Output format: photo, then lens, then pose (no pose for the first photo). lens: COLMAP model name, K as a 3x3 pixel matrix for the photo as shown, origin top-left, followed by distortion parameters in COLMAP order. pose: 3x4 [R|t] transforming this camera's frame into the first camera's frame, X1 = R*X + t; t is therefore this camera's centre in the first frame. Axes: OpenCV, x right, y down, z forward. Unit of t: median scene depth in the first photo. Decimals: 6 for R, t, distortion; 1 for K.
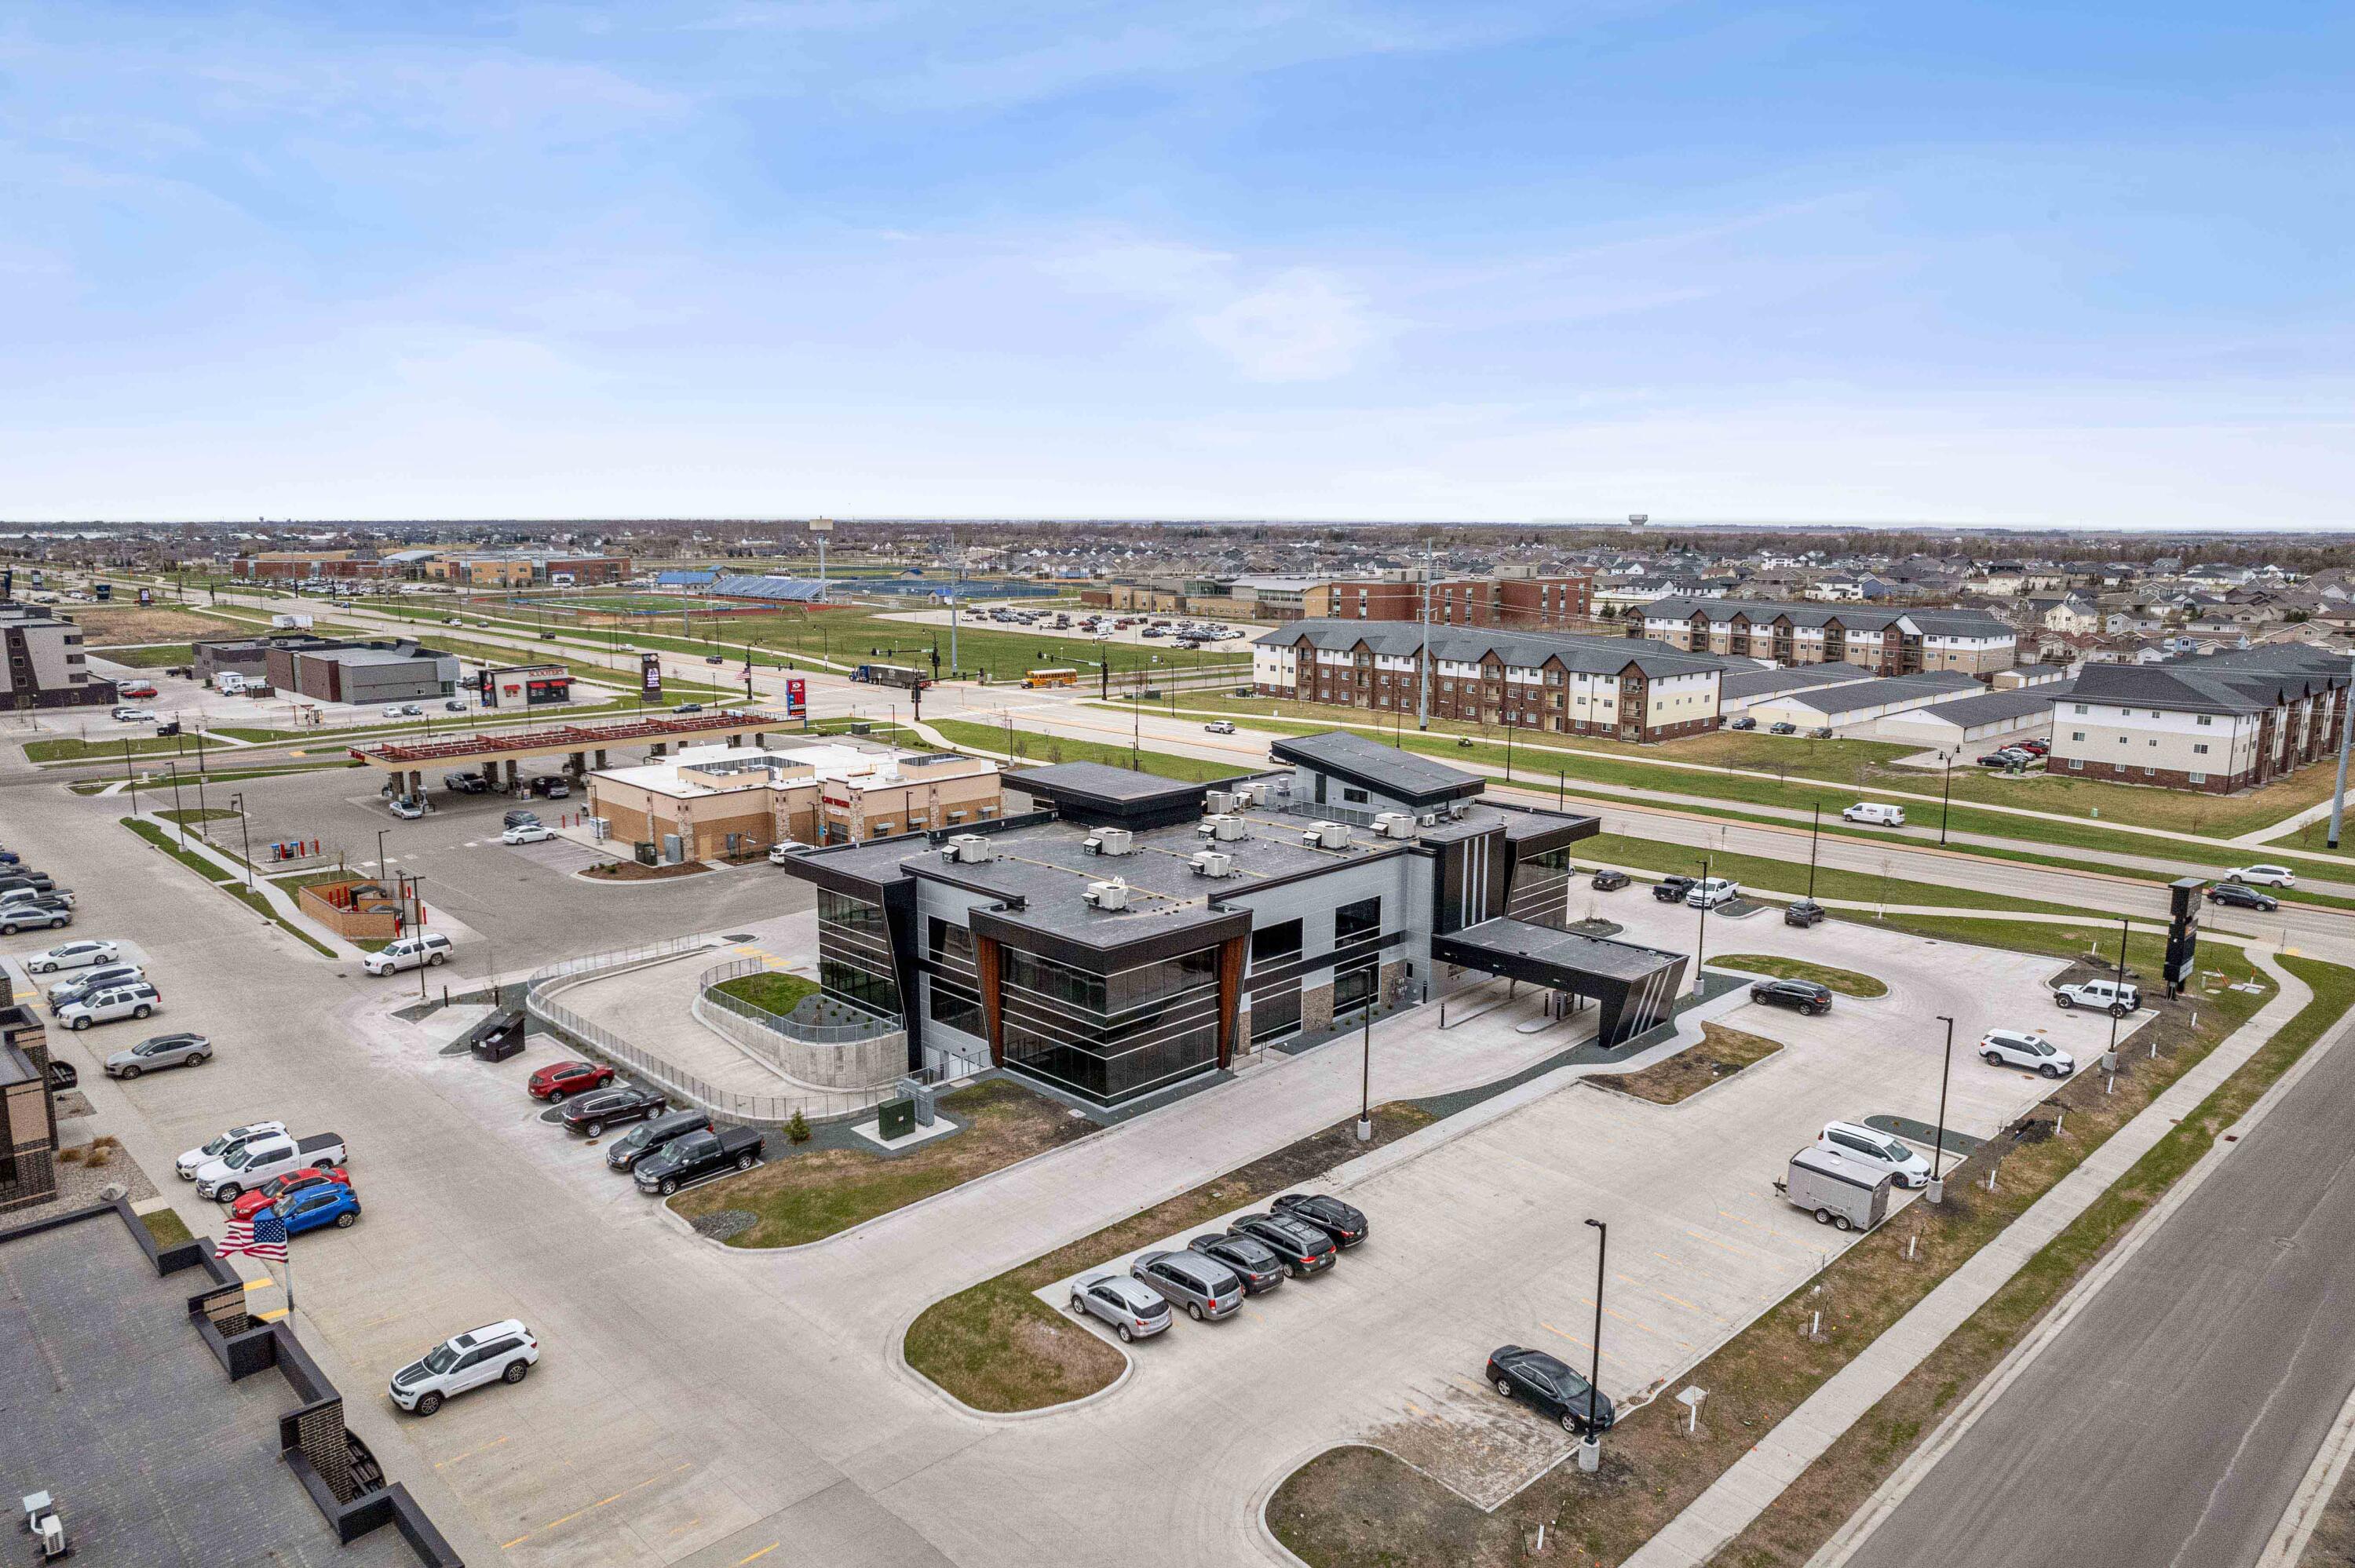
lens RADIAL K [[1568.0, 0, 1177.5], [0, 1568.0, 784.0], [0, 0, 1]] dist [-0.033851, -0.000274]
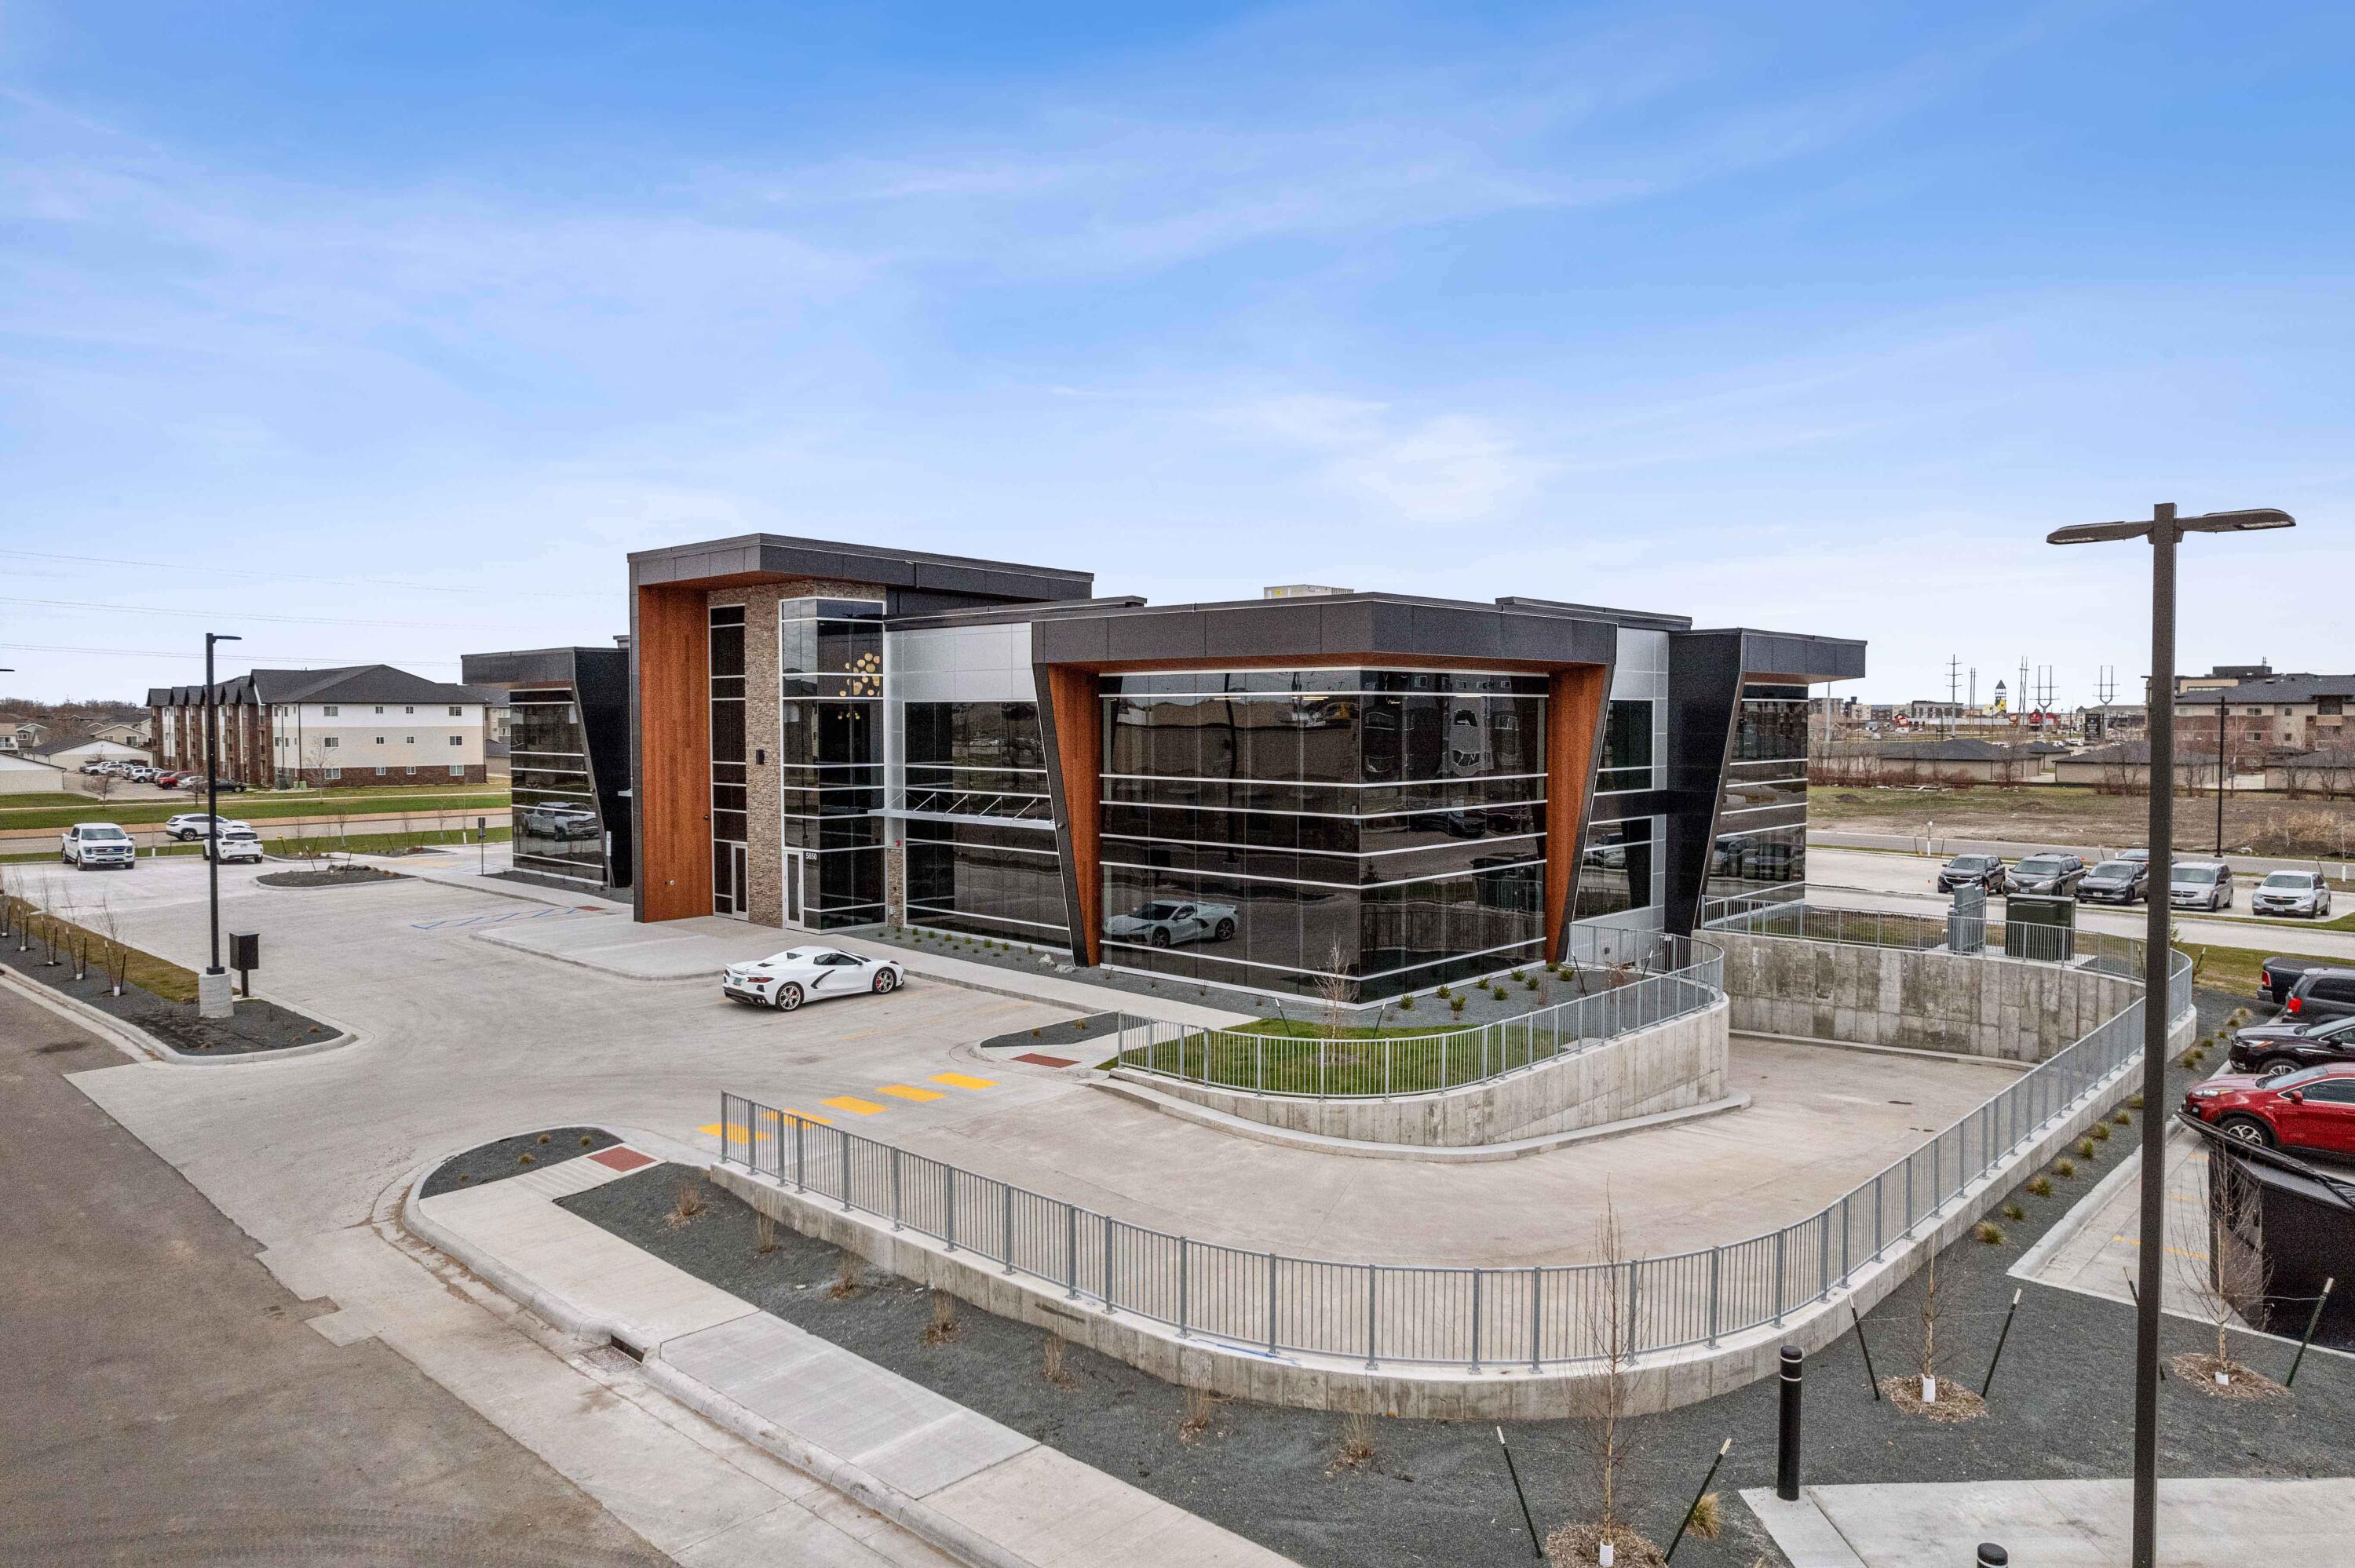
lens RADIAL K [[1534.8, 0, 1233.4], [0, 1534.8, 775.3], [0, 0, 1]] dist [-0.071449, 0.066051]
pose [[-0.065379, -0.041150, 0.997012, -0.614506], [0.174968, 0.983197, 0.052053, 0.066818], [-0.982401, 0.177848, -0.057081, 1.131053]]
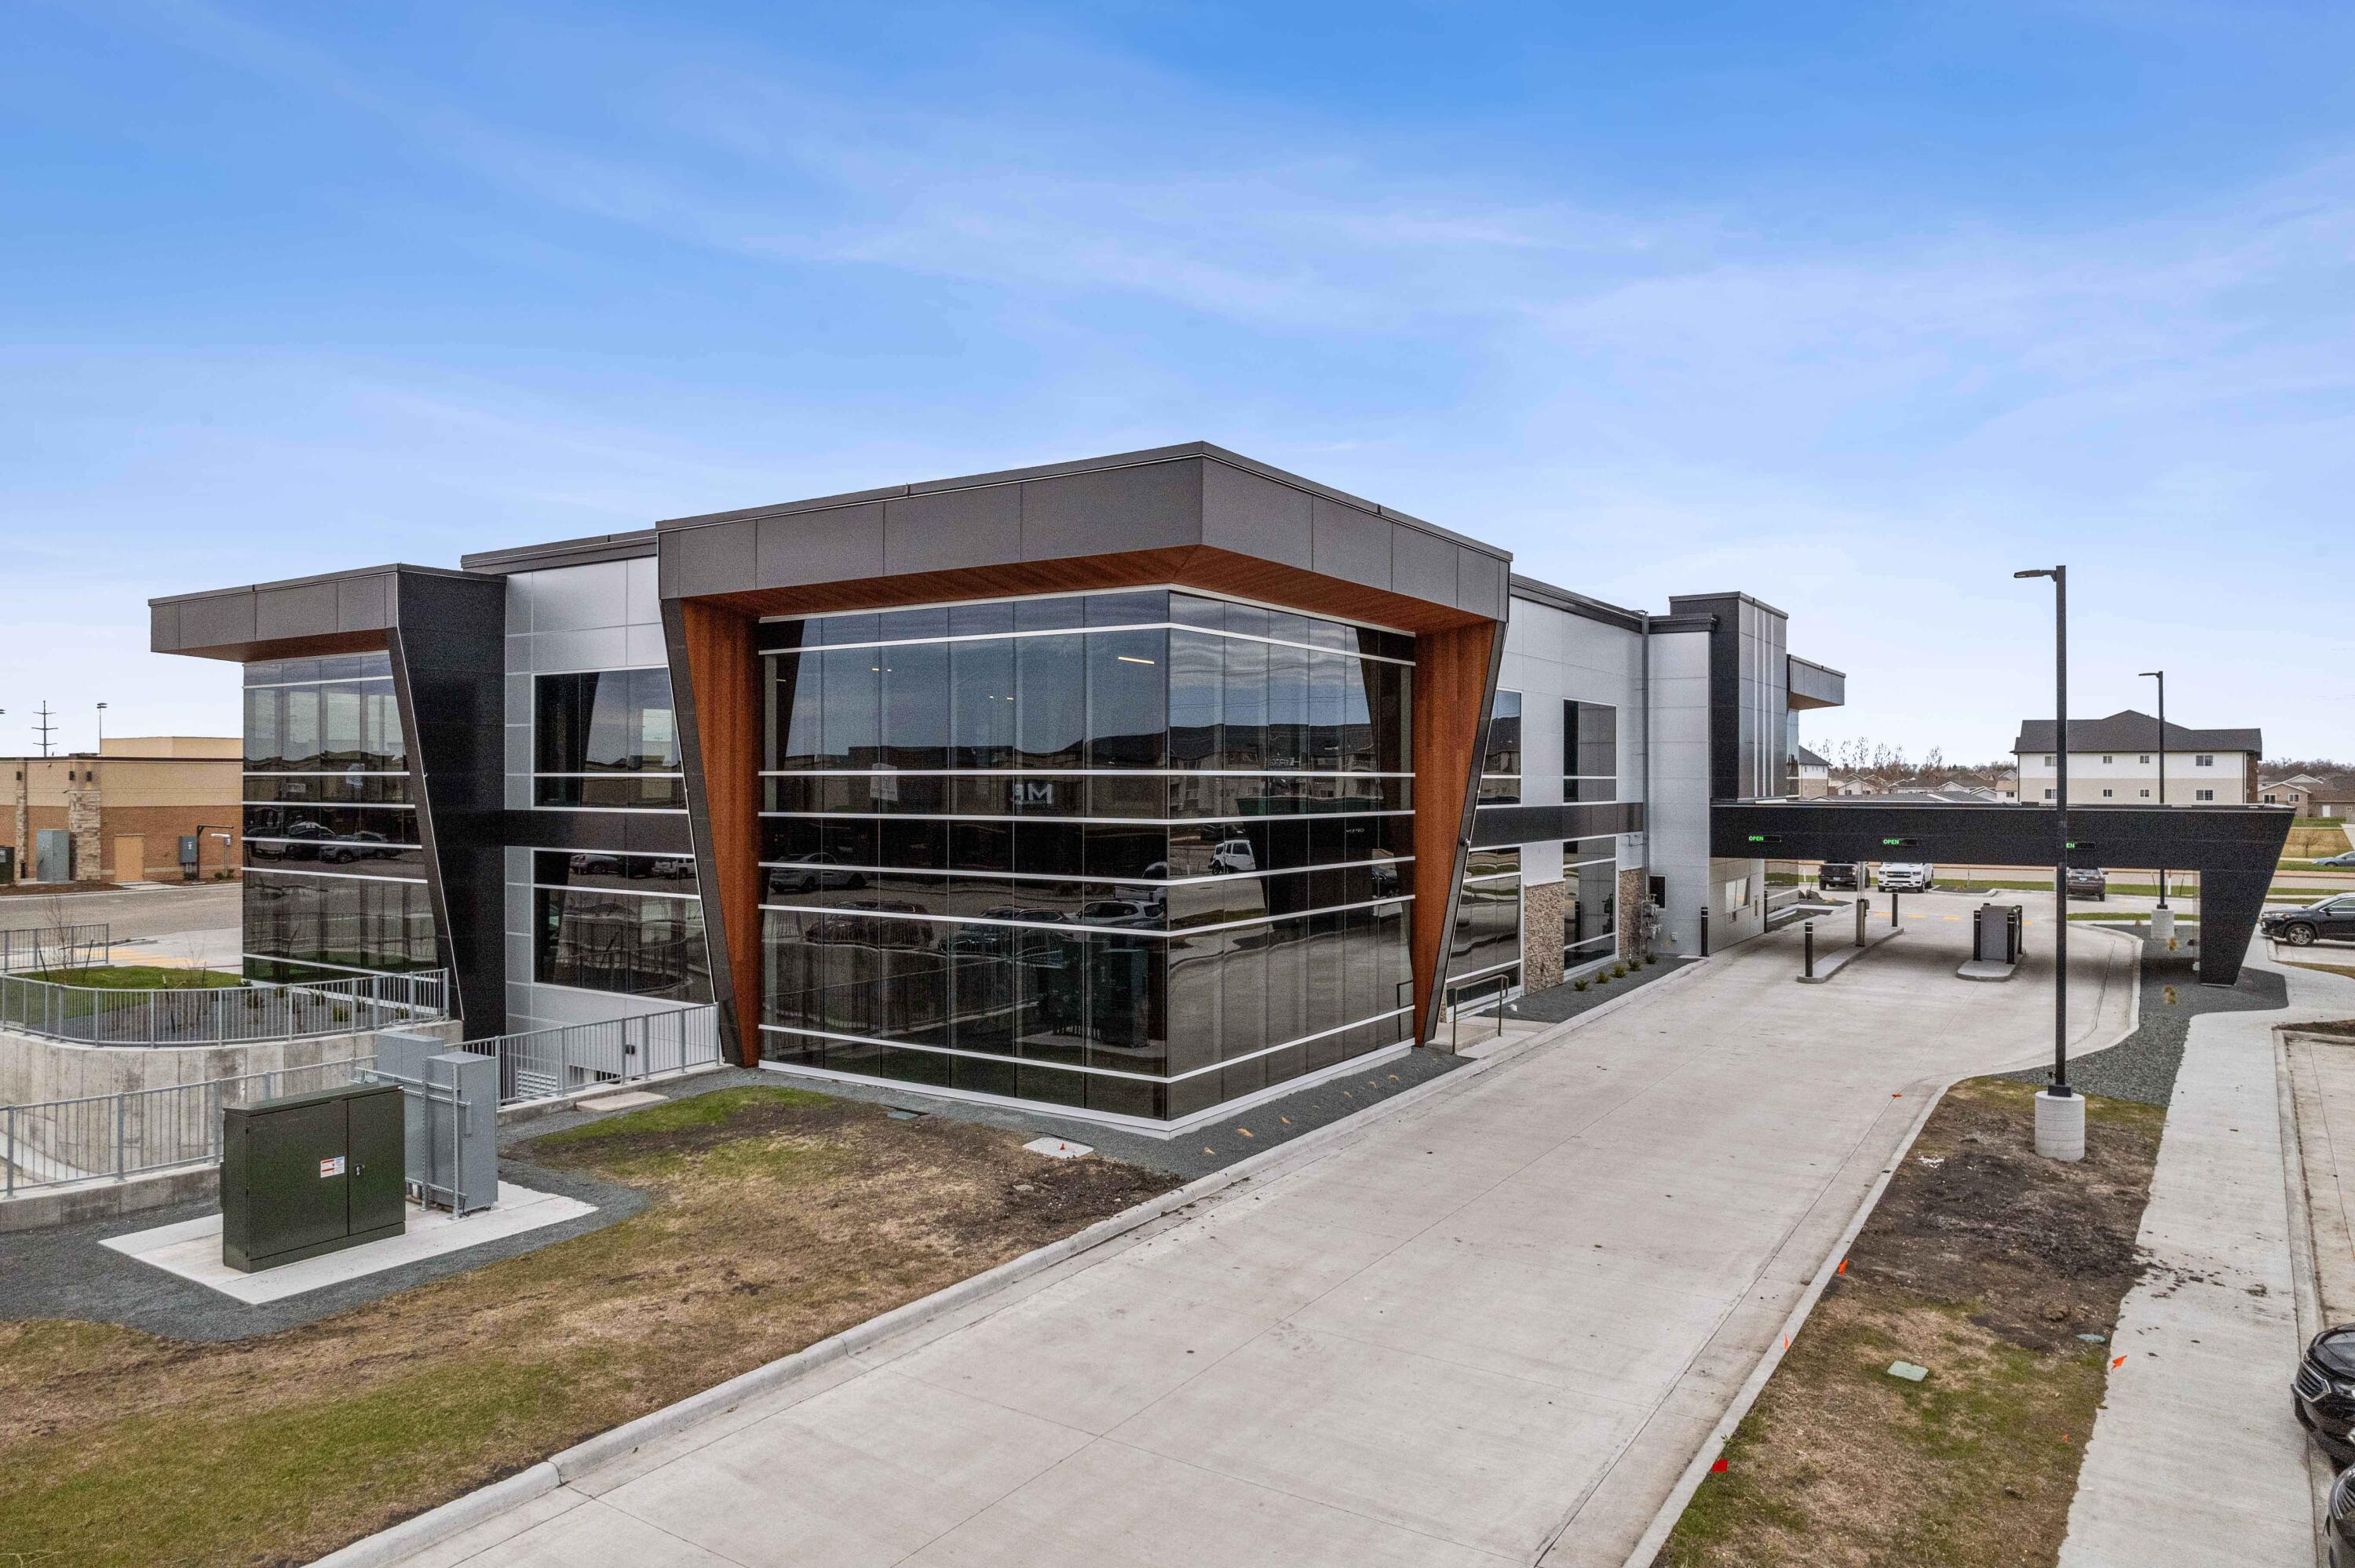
lens RADIAL K [[1521.1, 0, 1177.5], [0, 1521.1, 784.0], [0, 0, 1]] dist [-0.069626, 0.072310]
pose [[0.978731, -0.001288, 0.205145, -0.087175], [0.037031, 0.984664, -0.170488, 0.172355], [-0.201779, 0.174458, 0.963768, 0.650523]]
